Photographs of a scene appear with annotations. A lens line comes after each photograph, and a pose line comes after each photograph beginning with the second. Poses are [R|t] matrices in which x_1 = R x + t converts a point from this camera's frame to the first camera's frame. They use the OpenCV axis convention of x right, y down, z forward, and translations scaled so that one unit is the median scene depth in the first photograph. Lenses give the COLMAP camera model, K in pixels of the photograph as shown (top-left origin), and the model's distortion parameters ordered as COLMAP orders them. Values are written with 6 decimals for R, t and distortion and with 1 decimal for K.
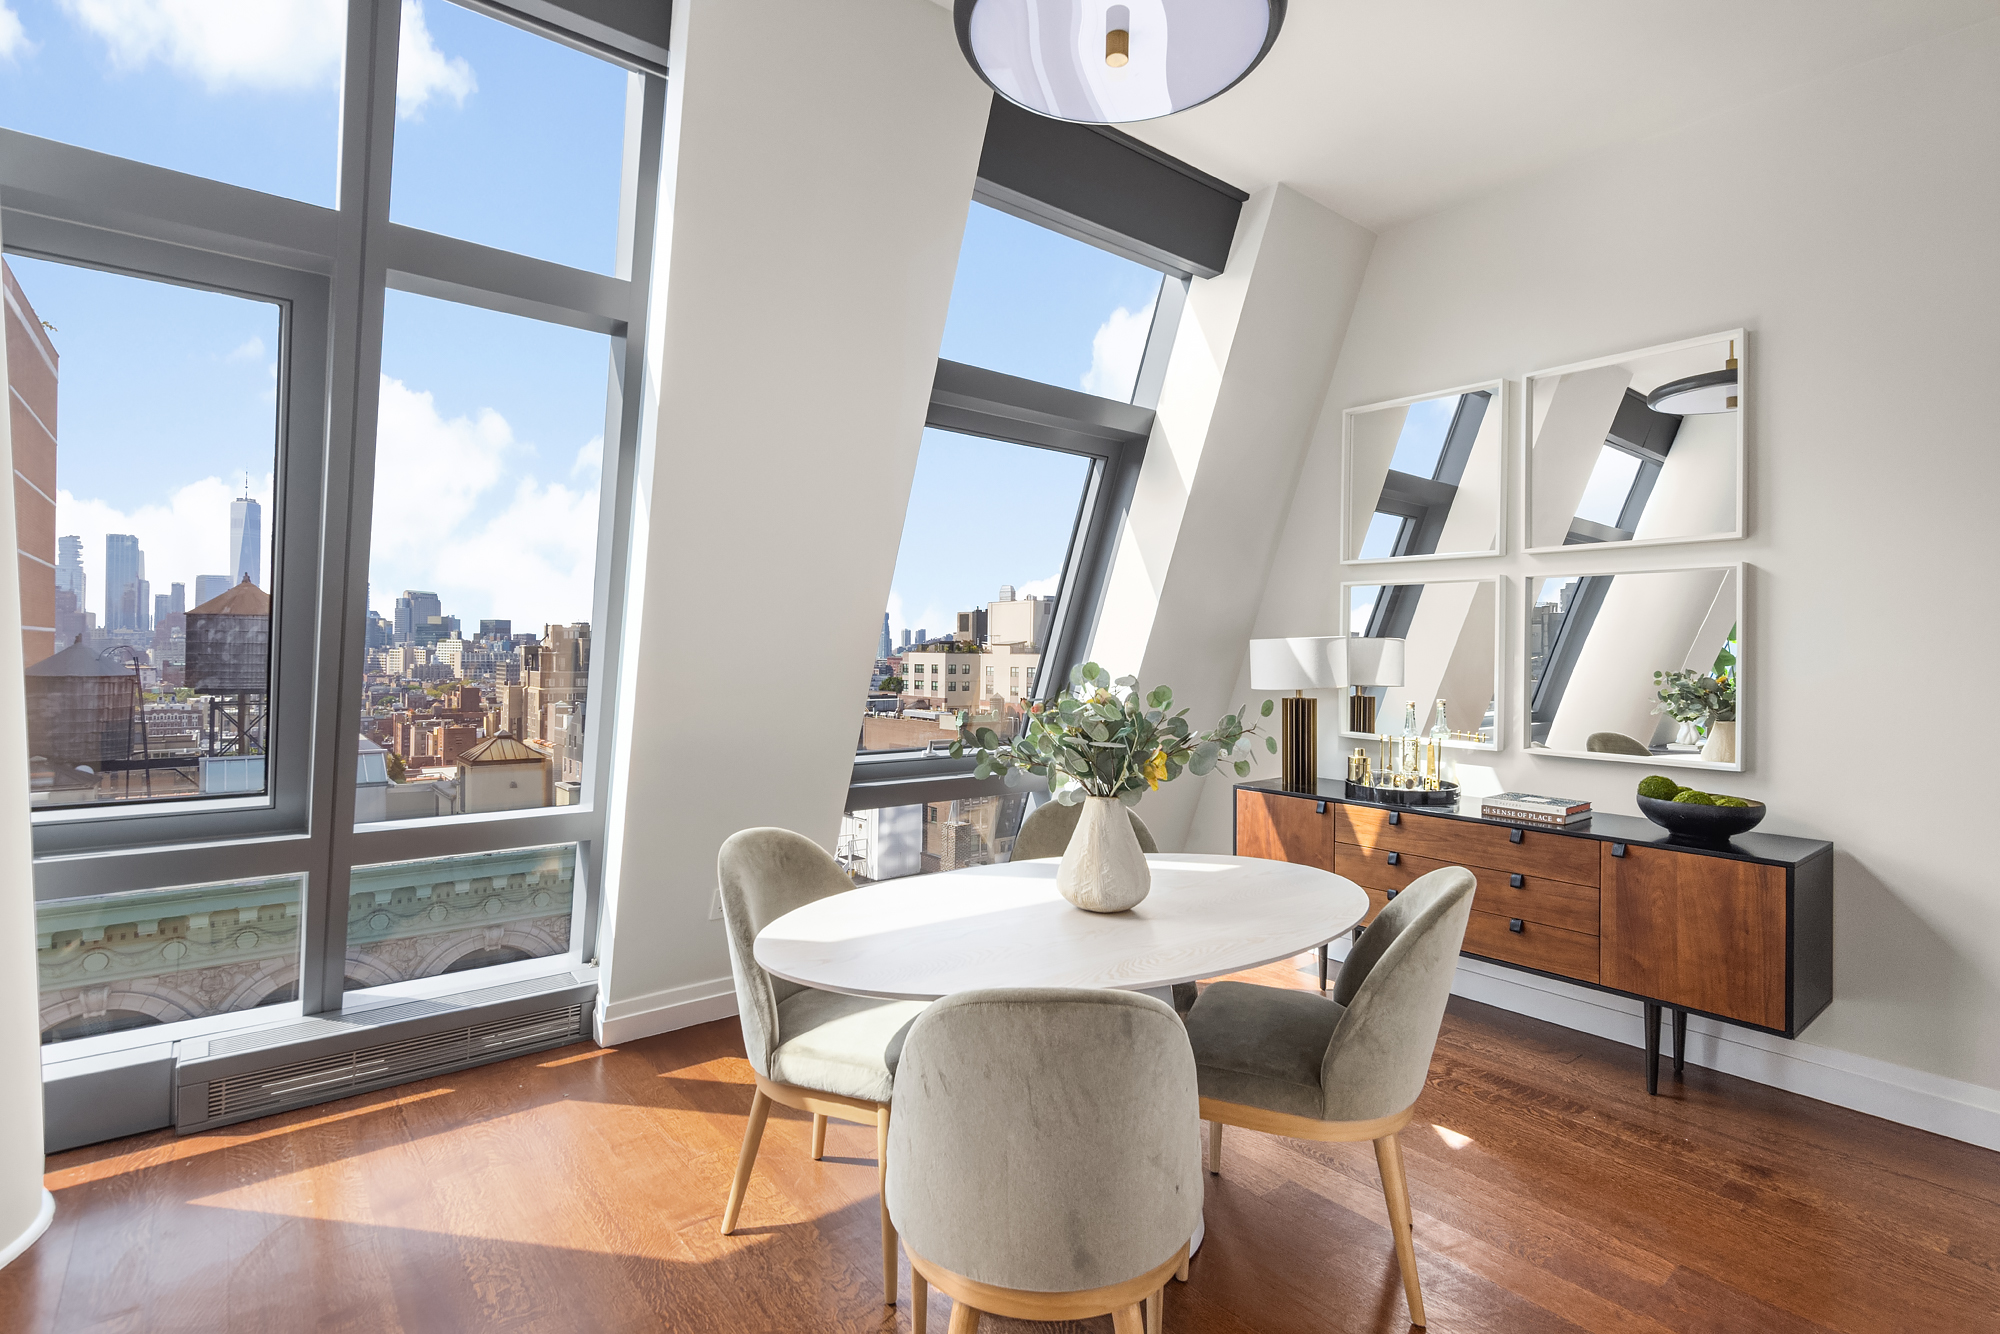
lens RADIAL K [[973.2, 0, 1050.6], [0, 973.2, 636.7], [0, 0, 1]] dist [0.007225, 0.000405]
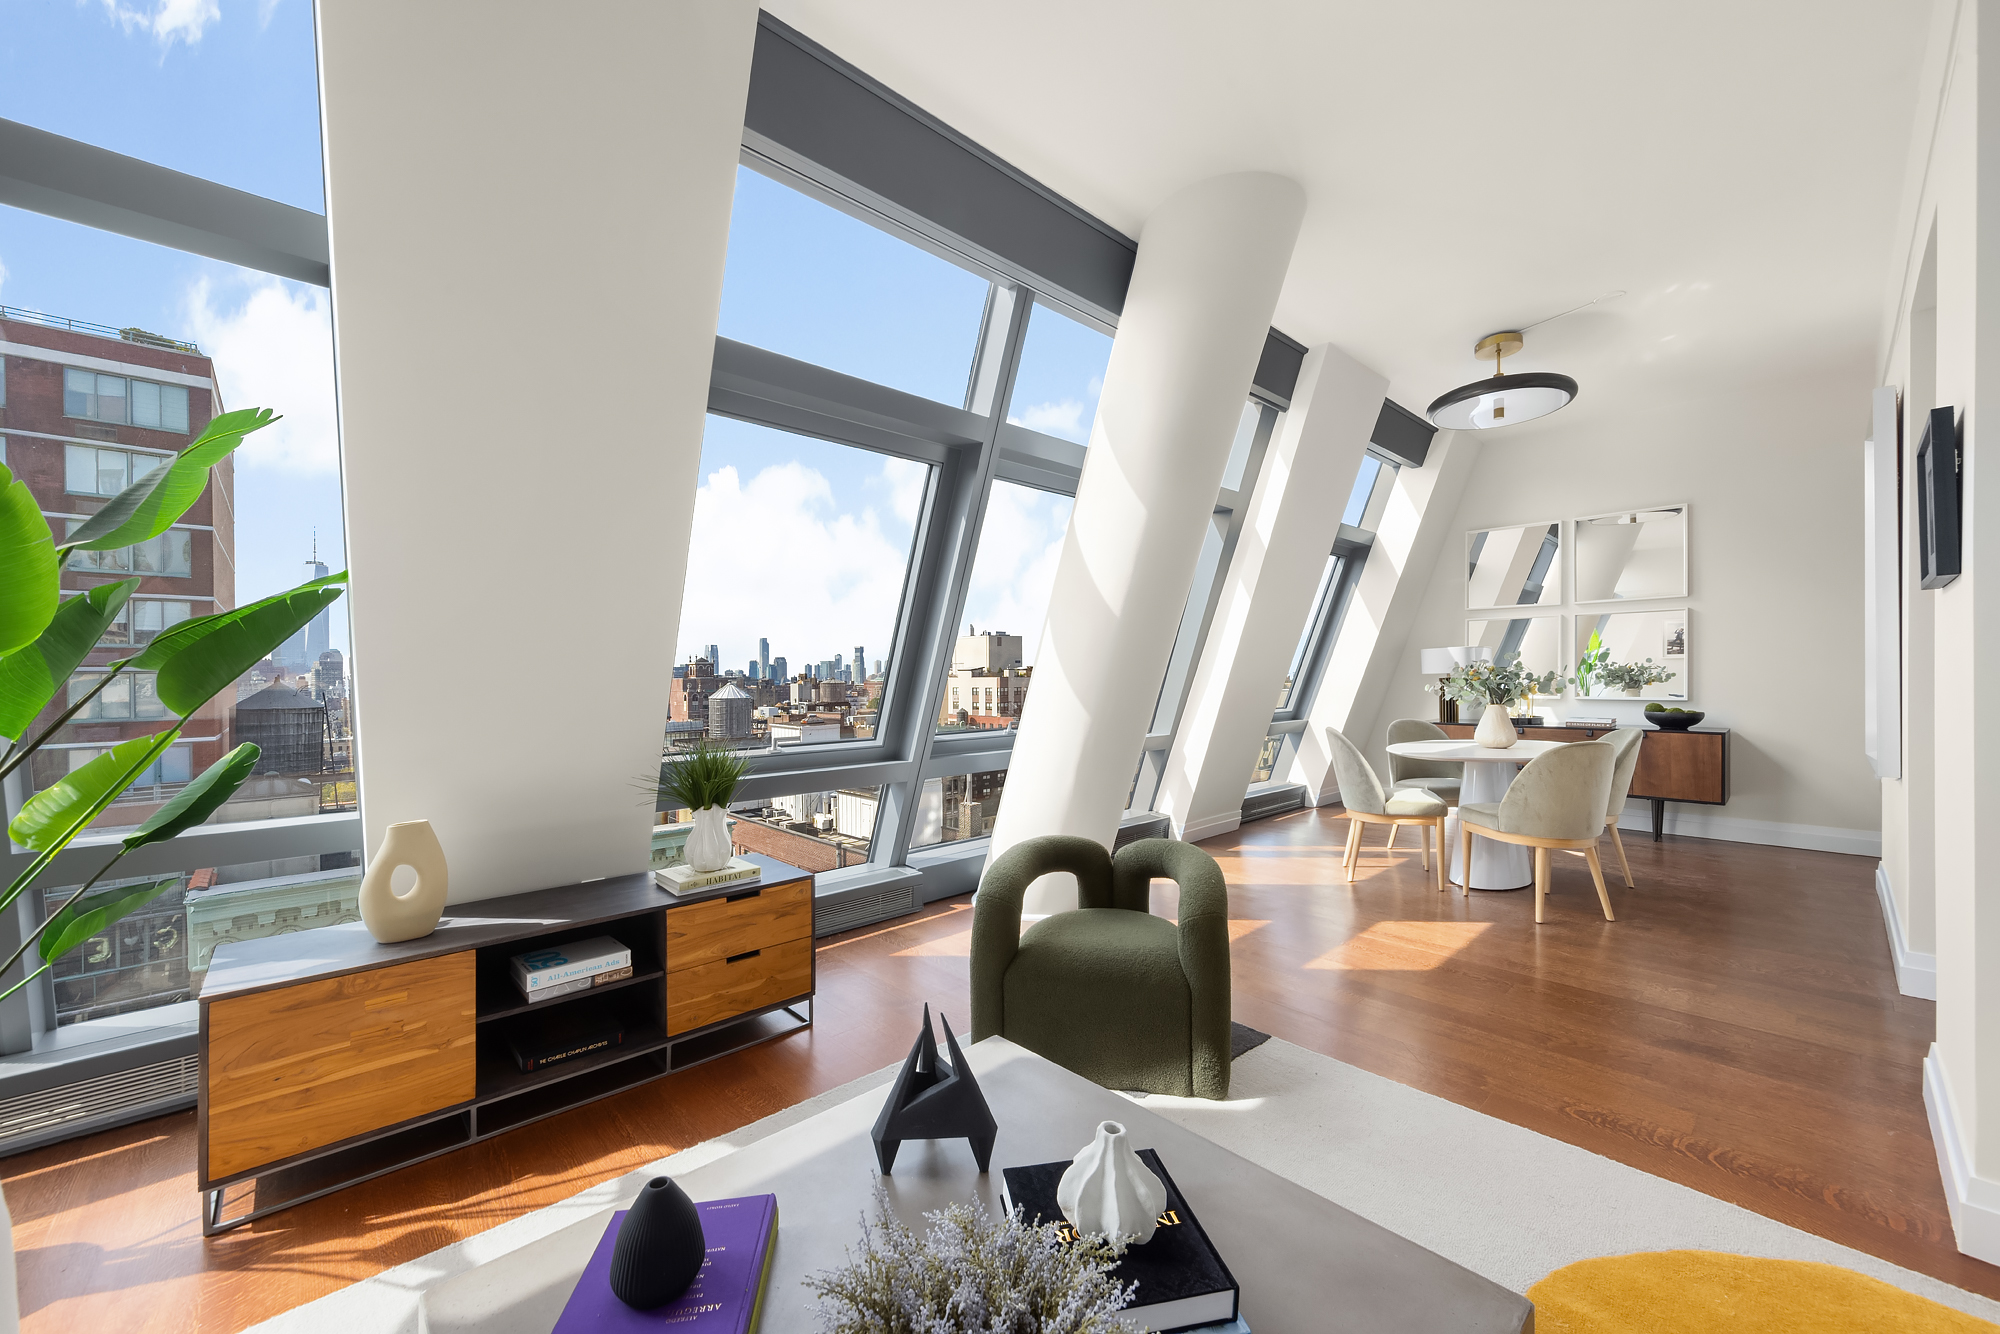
lens RADIAL K [[802.9, 0, 1004.9], [0, 802.9, 679.4], [0, 0, 1]] dist [0.010334, 0.000100]
pose [[0.997186, -0.022315, 0.071576, -0.818611], [0.021010, 0.999600, 0.018934, 0.018141], [-0.071970, -0.017377, 0.997255, -0.612009]]
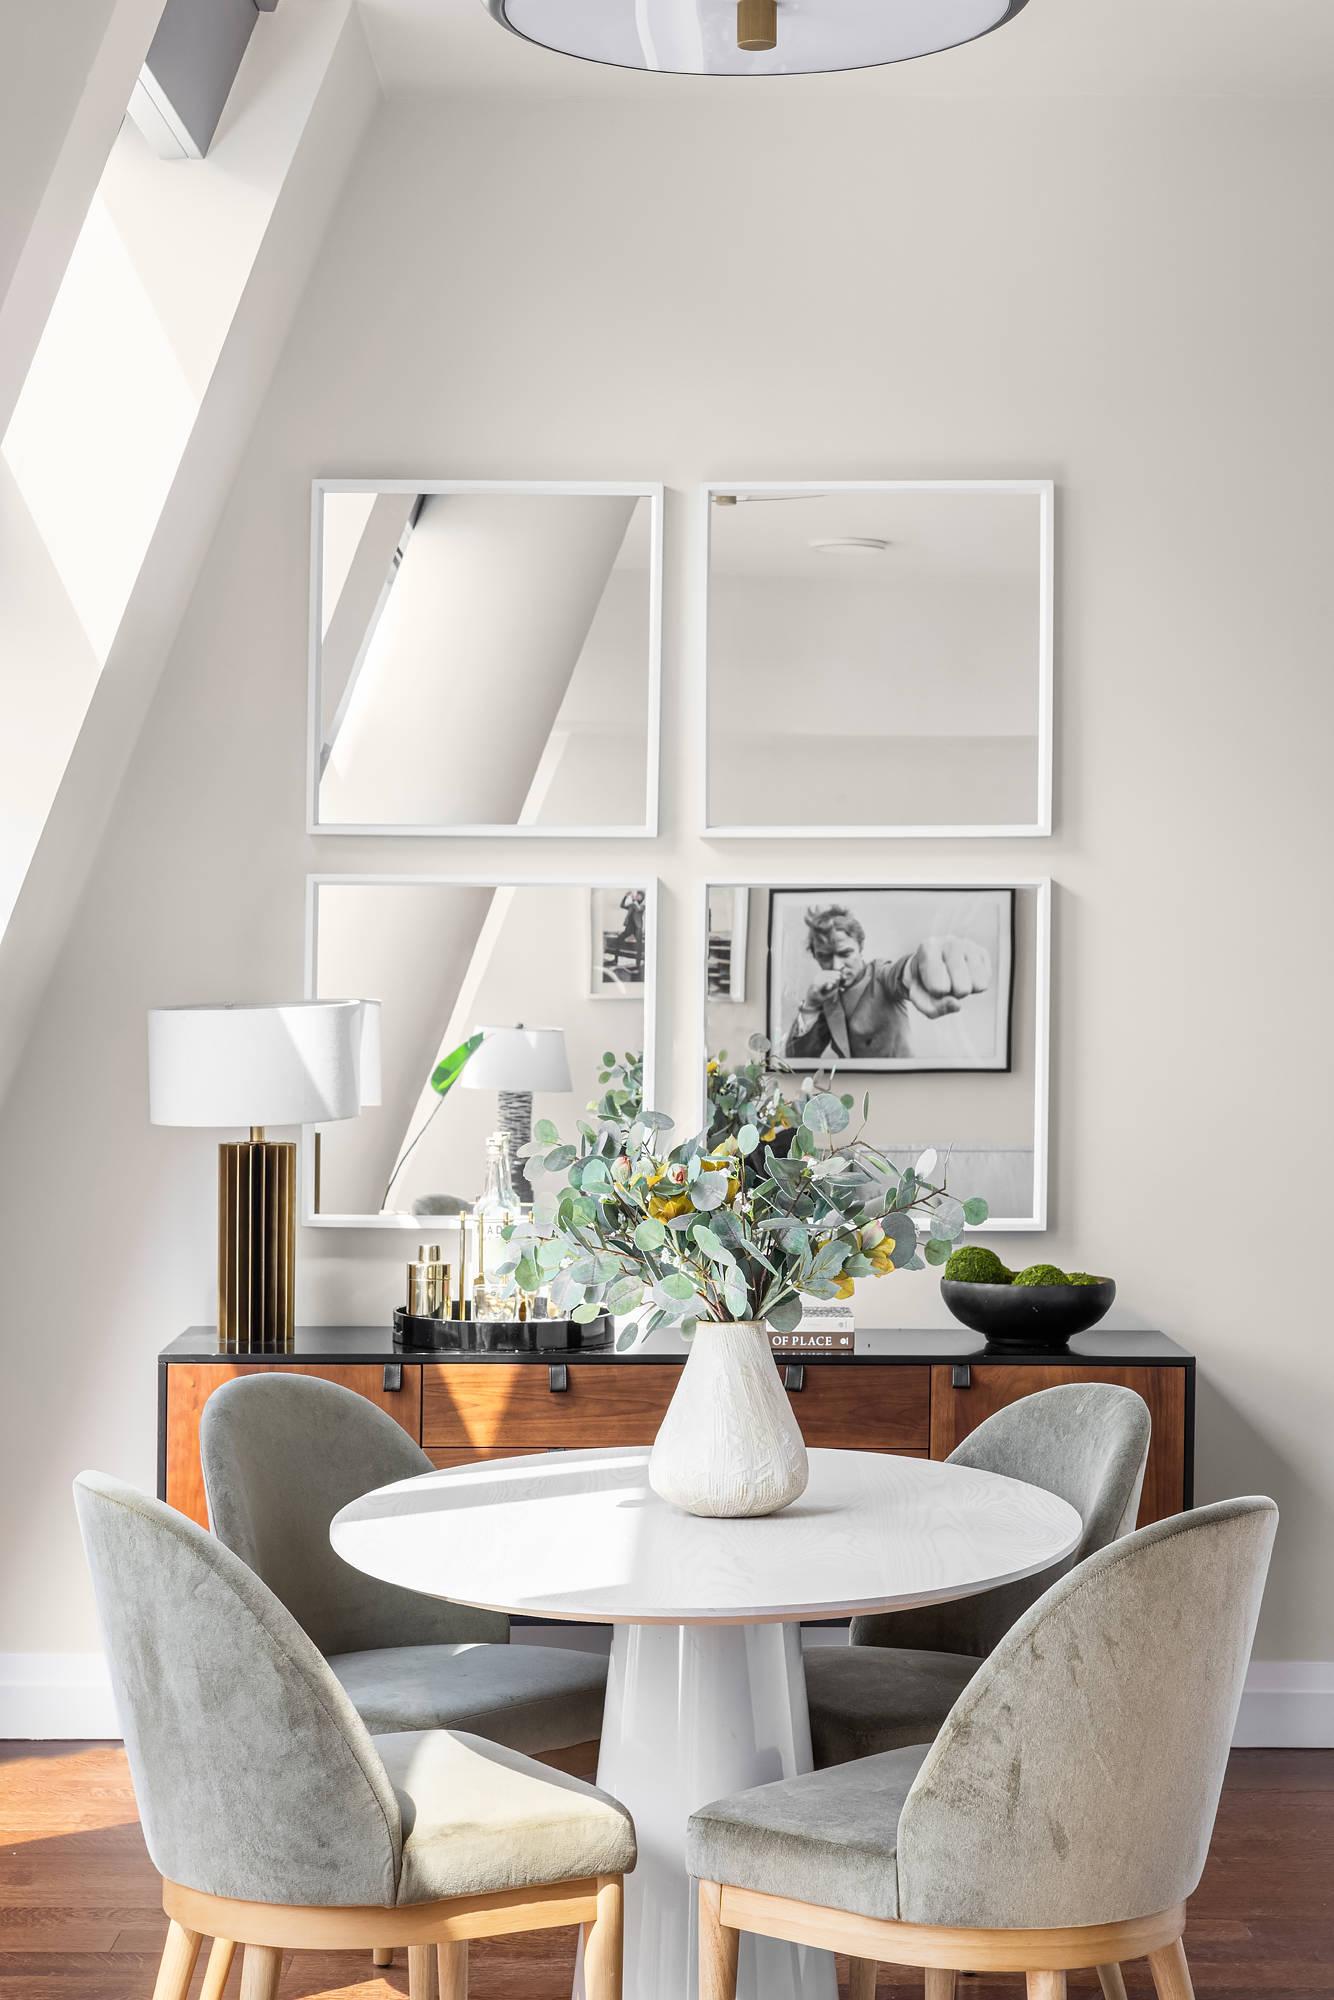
lens RADIAL K [[3790.1, 0, 668.3], [0, 3790.1, 1000.4], [0, 0, 1]] dist [0.047807, 0.000000]
pose [[0.634989, -0.016719, 0.772340, -1.006474], [-0.006053, 0.999627, 0.026616, -0.050667], [-0.772498, -0.021576, 0.634651, -0.233058]]
